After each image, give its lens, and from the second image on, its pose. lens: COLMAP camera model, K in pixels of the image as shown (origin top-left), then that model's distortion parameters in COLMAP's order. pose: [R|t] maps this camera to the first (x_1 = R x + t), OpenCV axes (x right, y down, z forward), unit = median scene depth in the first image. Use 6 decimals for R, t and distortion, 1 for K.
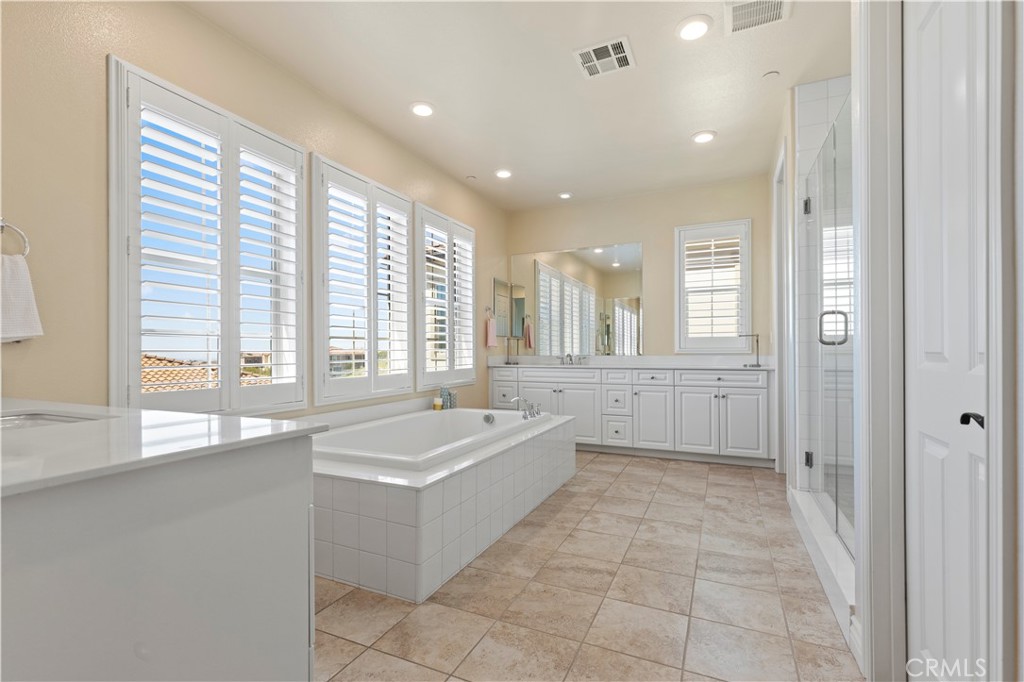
lens RADIAL K [[466.8, 0, 506.1], [0, 466.8, 348.6], [0, 0, 1]] dist [0.013277, -0.004422]
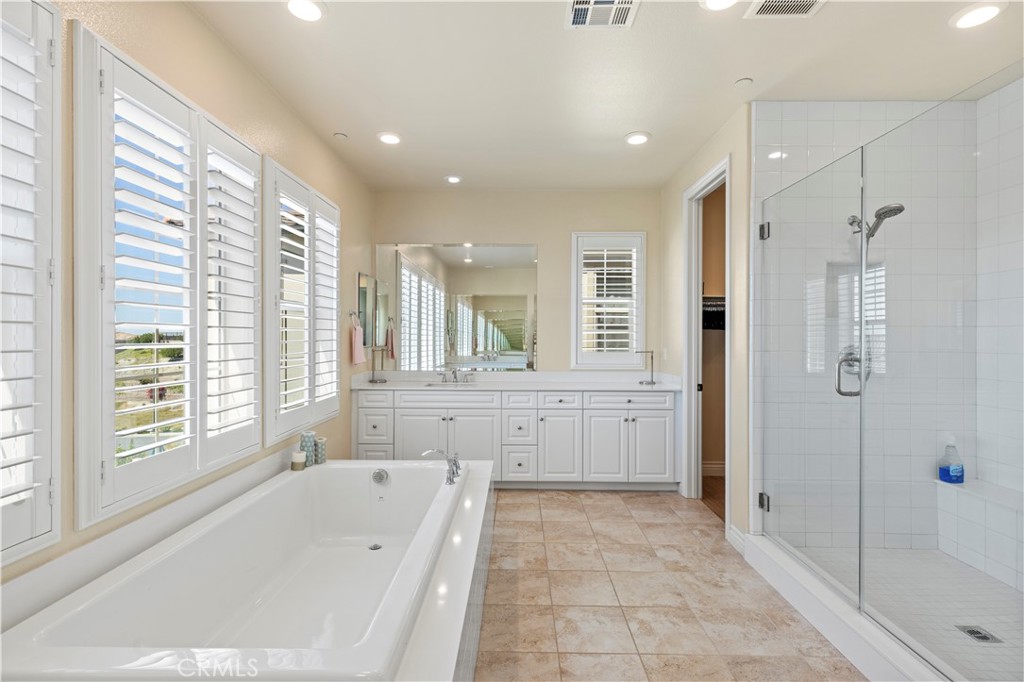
lens RADIAL K [[466.8, 0, 517.6], [0, 466.8, 337.7], [0, 0, 1]] dist [0.013277, -0.004422]
pose [[0.909609, 0.007486, 0.415397, -0.145134], [-0.009346, 0.999953, 0.002444, -0.066466], [-0.415360, -0.006105, 0.909637, 0.262401]]
